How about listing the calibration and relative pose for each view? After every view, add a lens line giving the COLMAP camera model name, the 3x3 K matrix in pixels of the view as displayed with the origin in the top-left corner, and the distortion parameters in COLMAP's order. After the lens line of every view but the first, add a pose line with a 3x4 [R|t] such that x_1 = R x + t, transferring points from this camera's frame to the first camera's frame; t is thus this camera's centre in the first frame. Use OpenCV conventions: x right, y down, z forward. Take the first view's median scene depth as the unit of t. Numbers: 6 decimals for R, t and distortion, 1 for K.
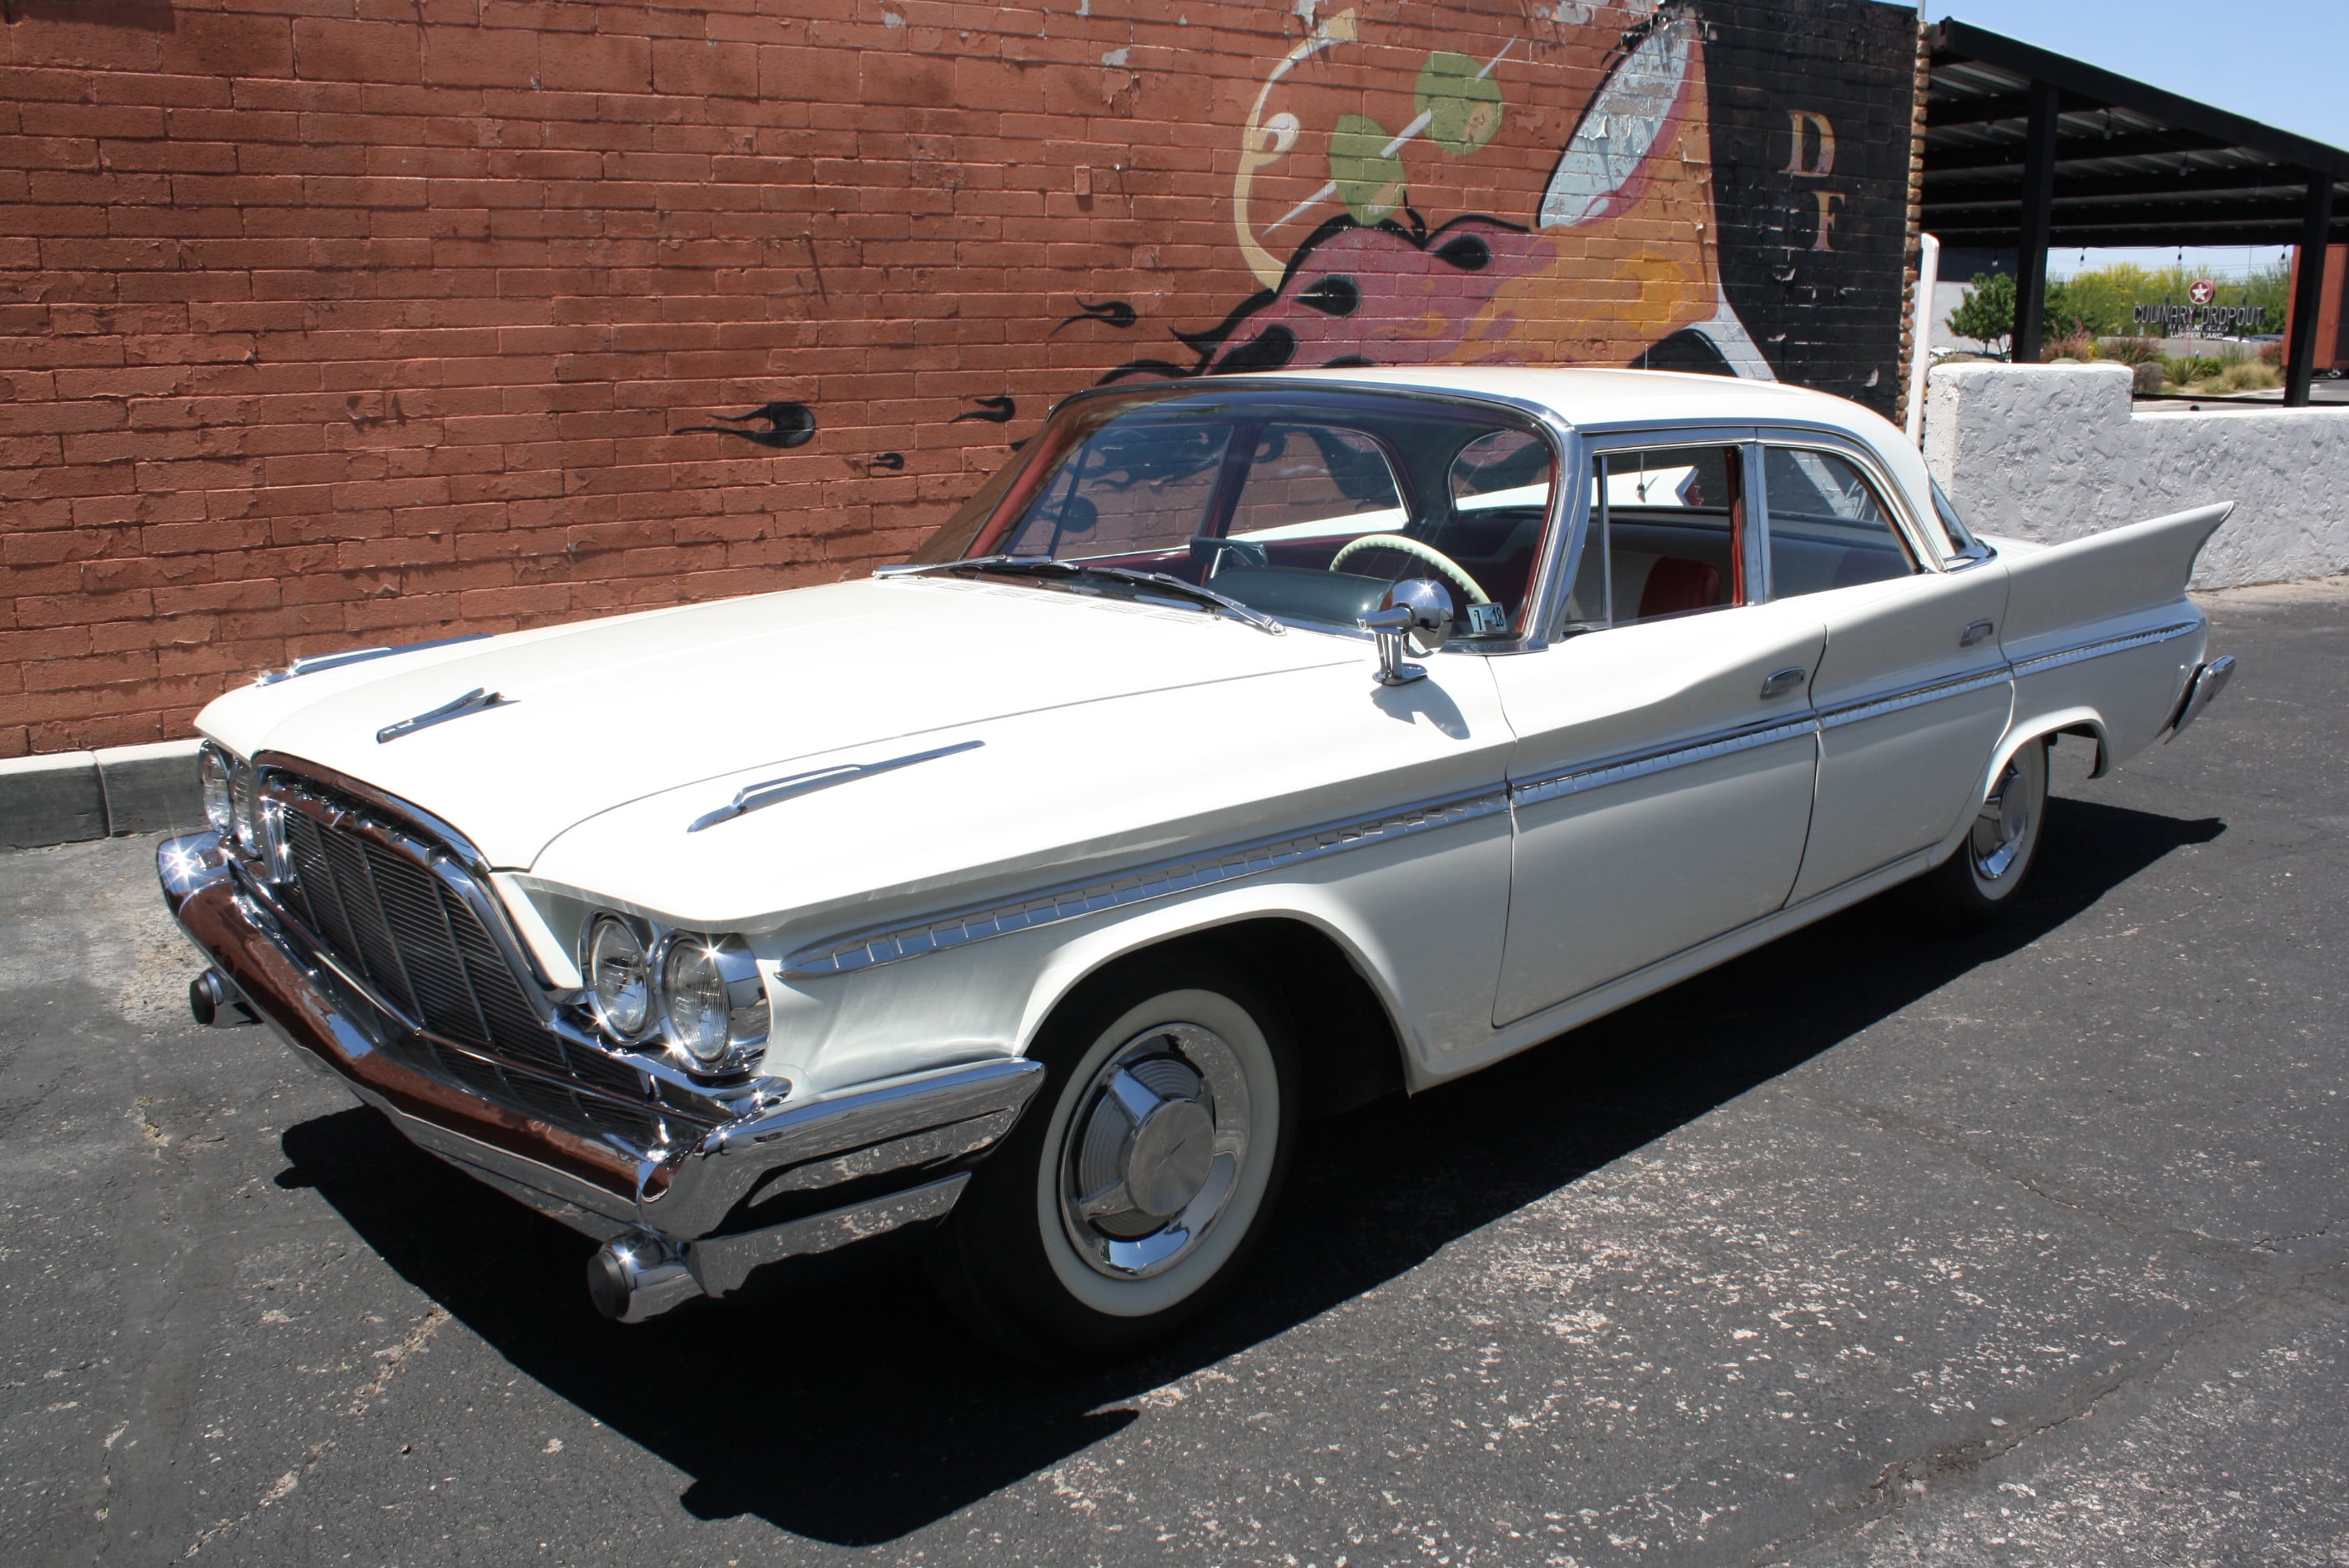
lens RADIAL K [[2008.0, 0, 1216.9], [0, 2008.0, 776.6], [0, 0, 1]] dist [-0.169508, 0.150366]
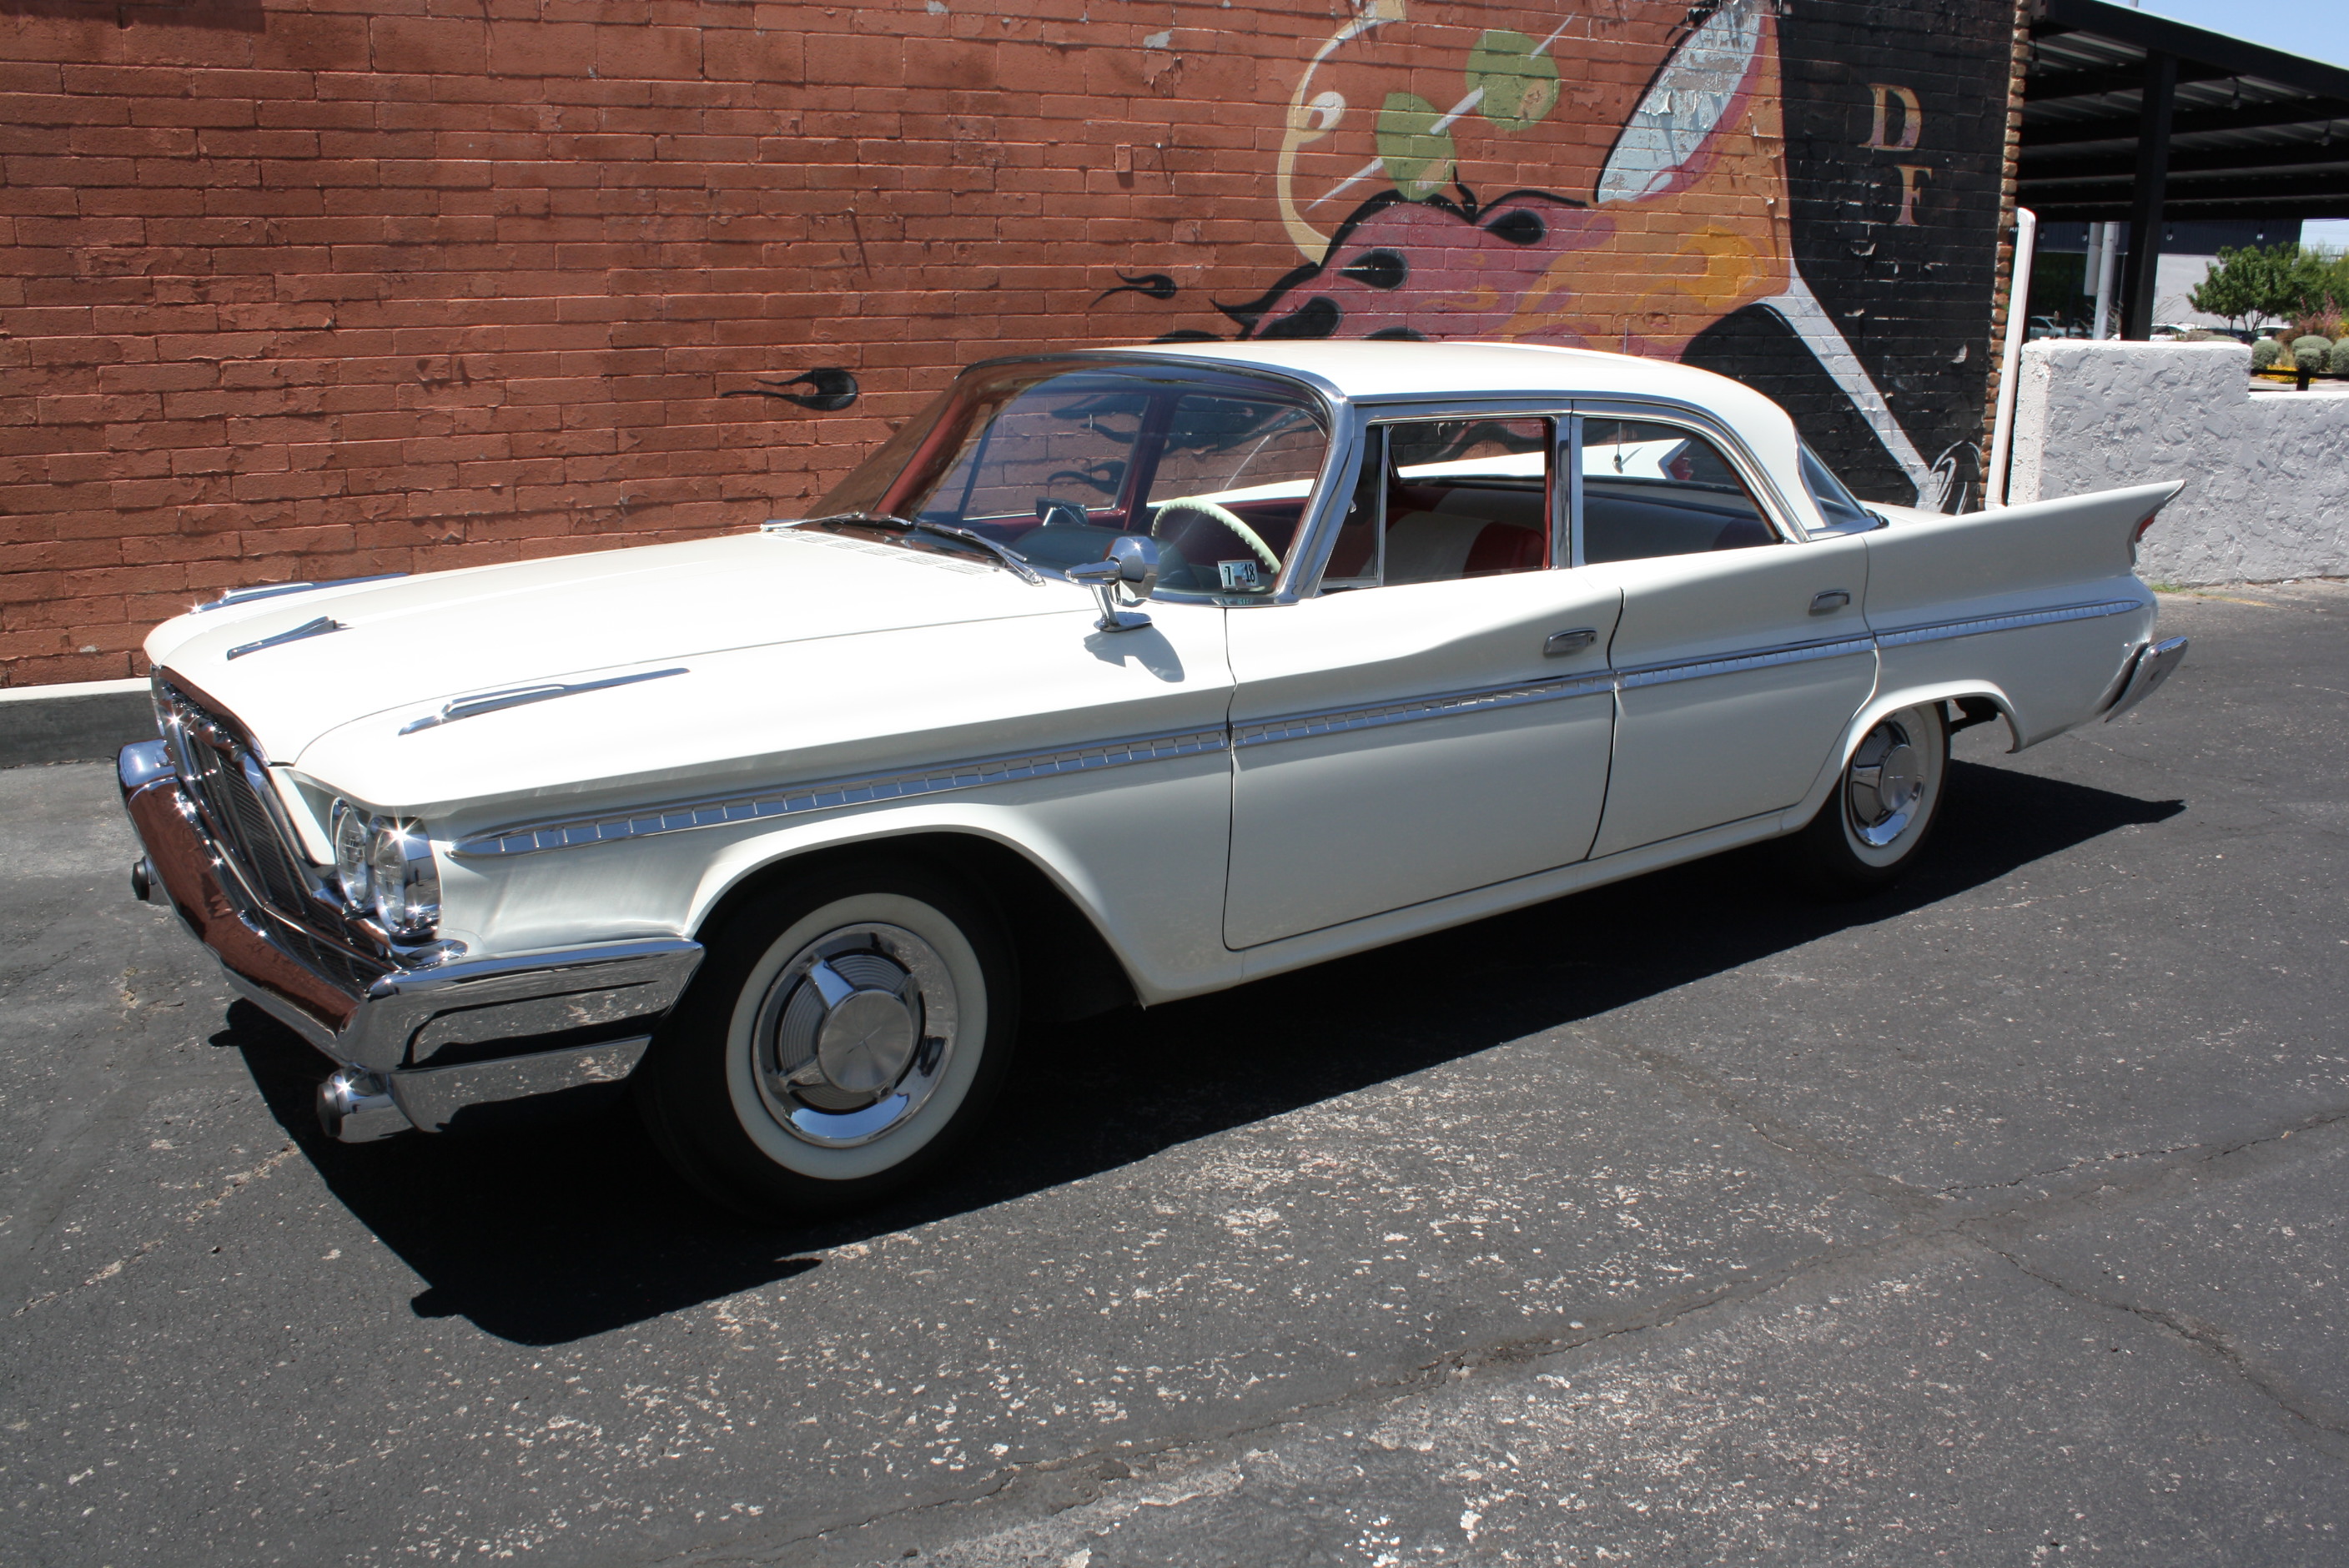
lens RADIAL K [[2008.0, 0, 1209.6], [0, 2008.0, 774.7], [0, 0, 1]] dist [-0.165757, 0.145182]
pose [[0.992495, 0.032427, -0.117905, 0.124157], [-0.030613, 0.999384, 0.017164, 0.005717], [0.118389, -0.013426, 0.992876, -0.042086]]
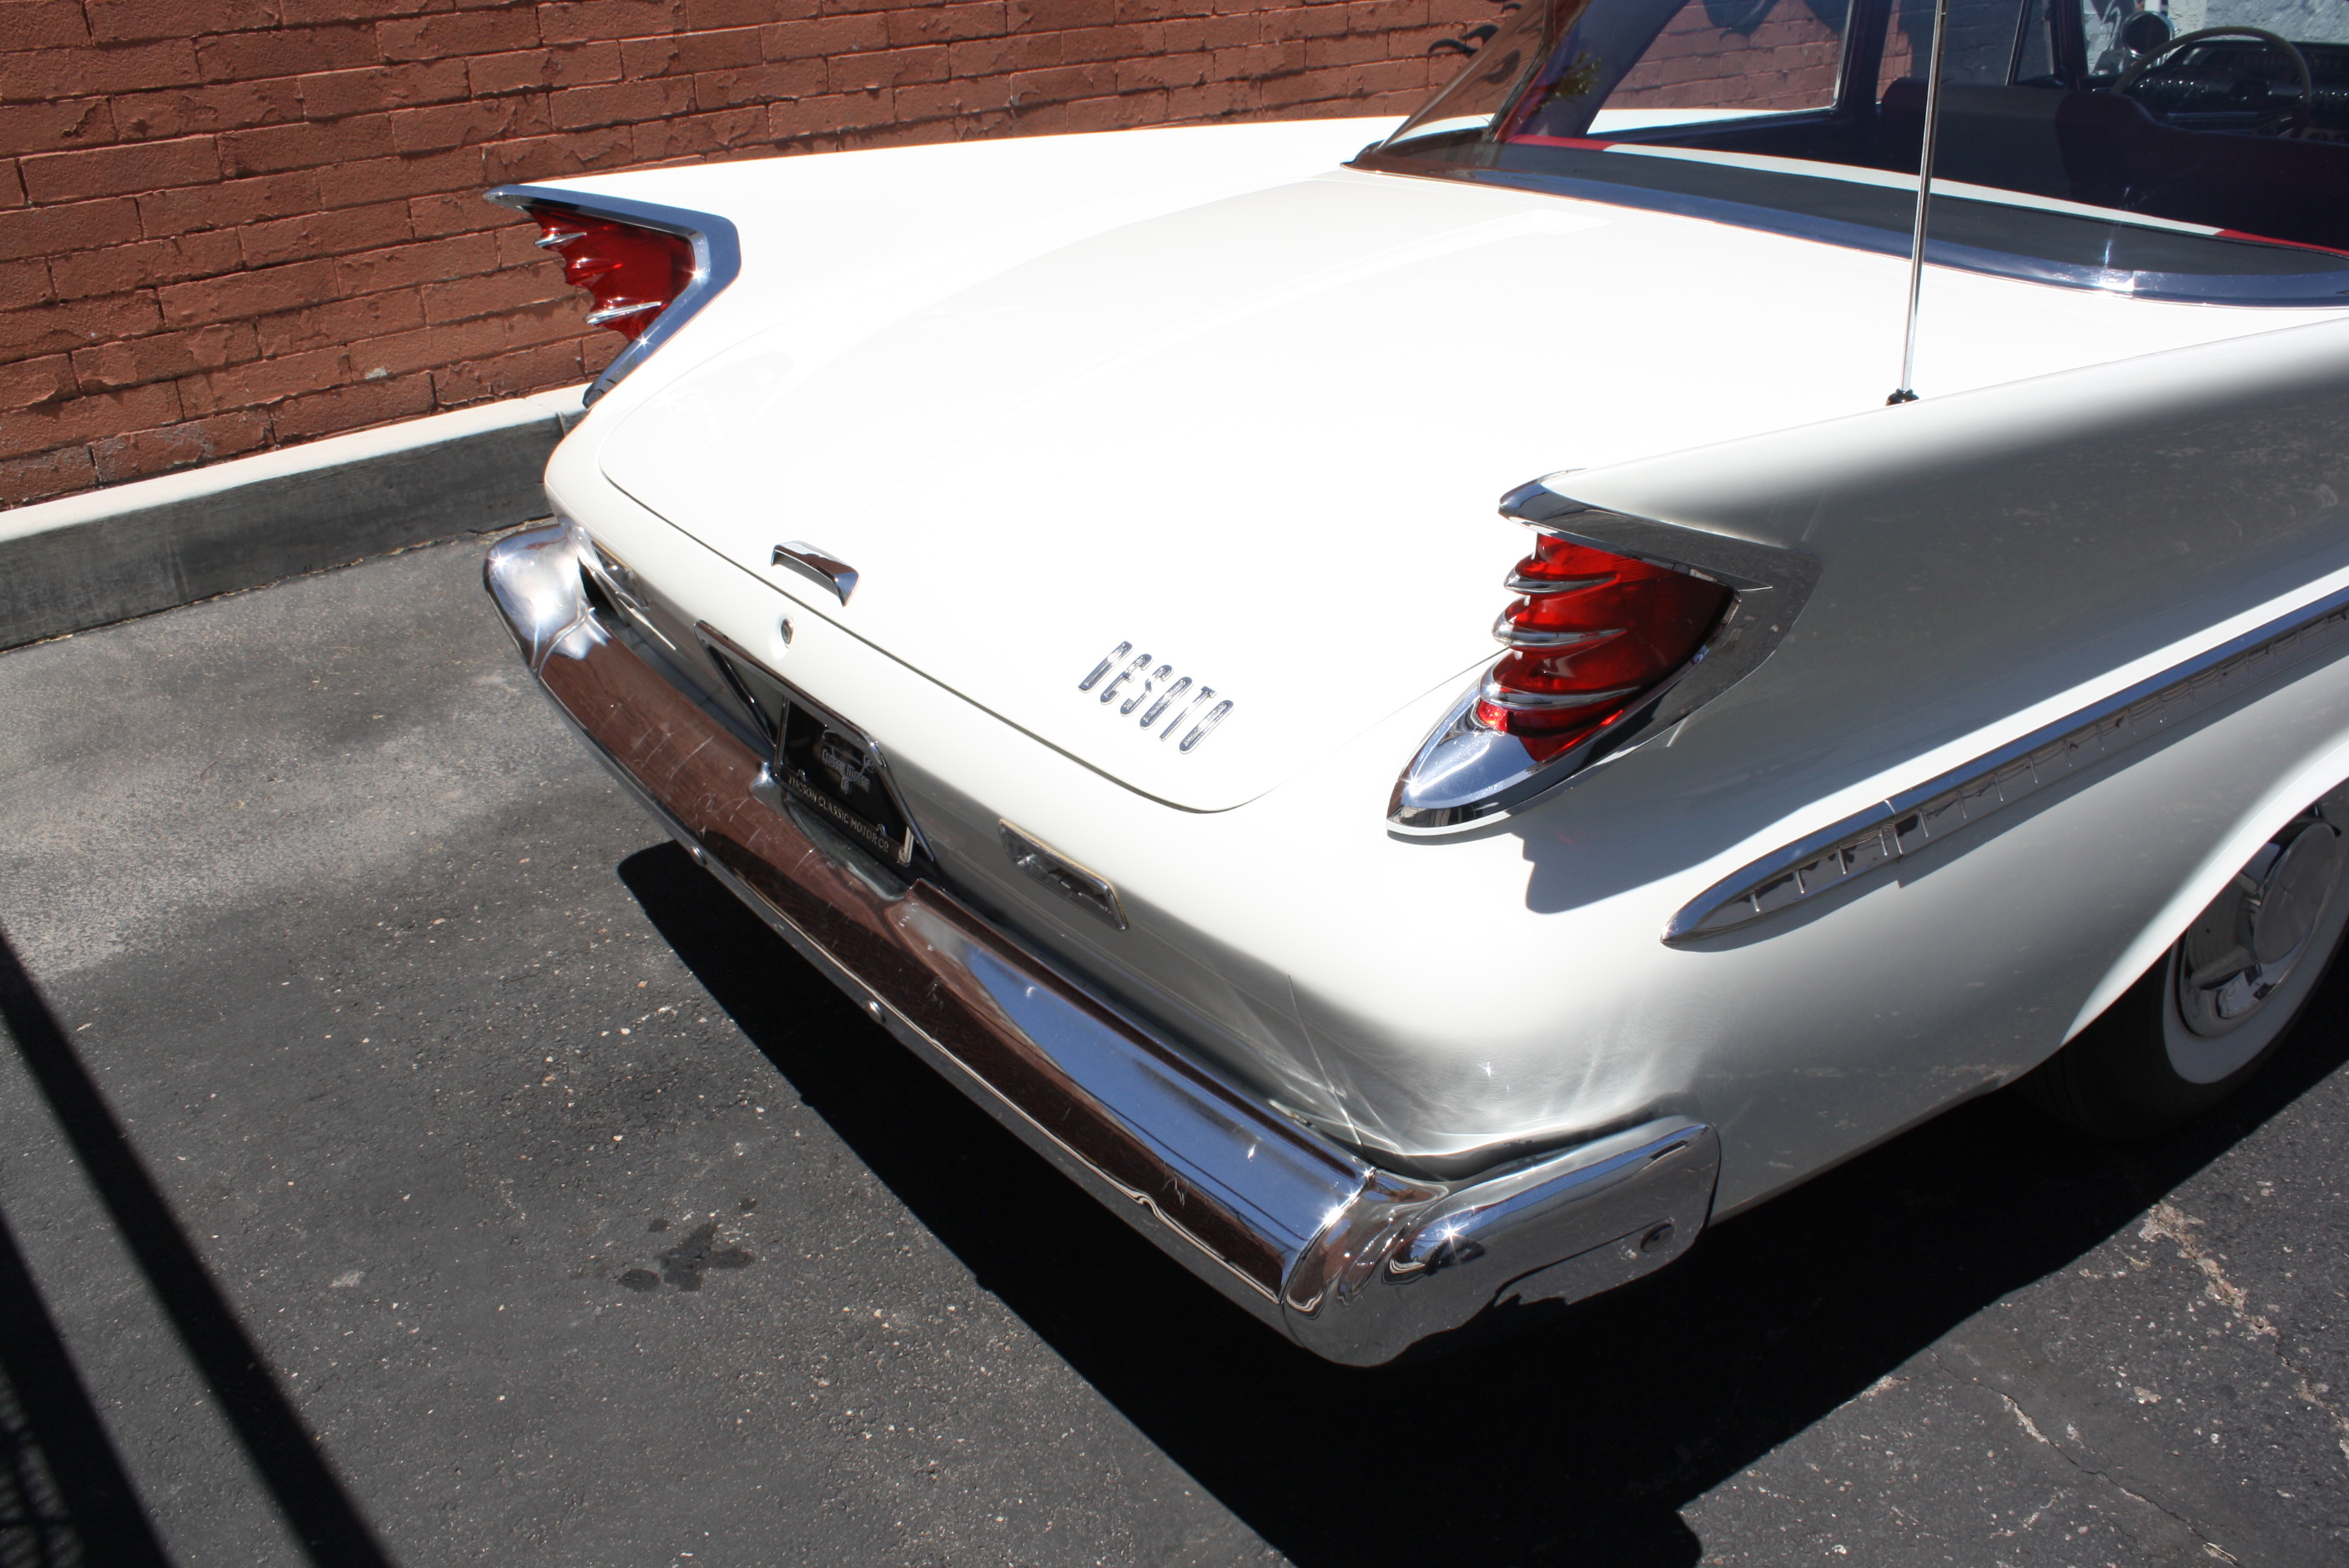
lens RADIAL K [[1996.3, 0, 1213.1], [0, 1996.3, 783.4], [0, 0, 1]] dist [-0.165794, 0.137574]
pose [[0.988989, -0.079653, 0.124728, -0.365808], [0.049494, 0.972291, 0.228473, -0.023951], [-0.139470, -0.219784, 0.965527, 0.158788]]
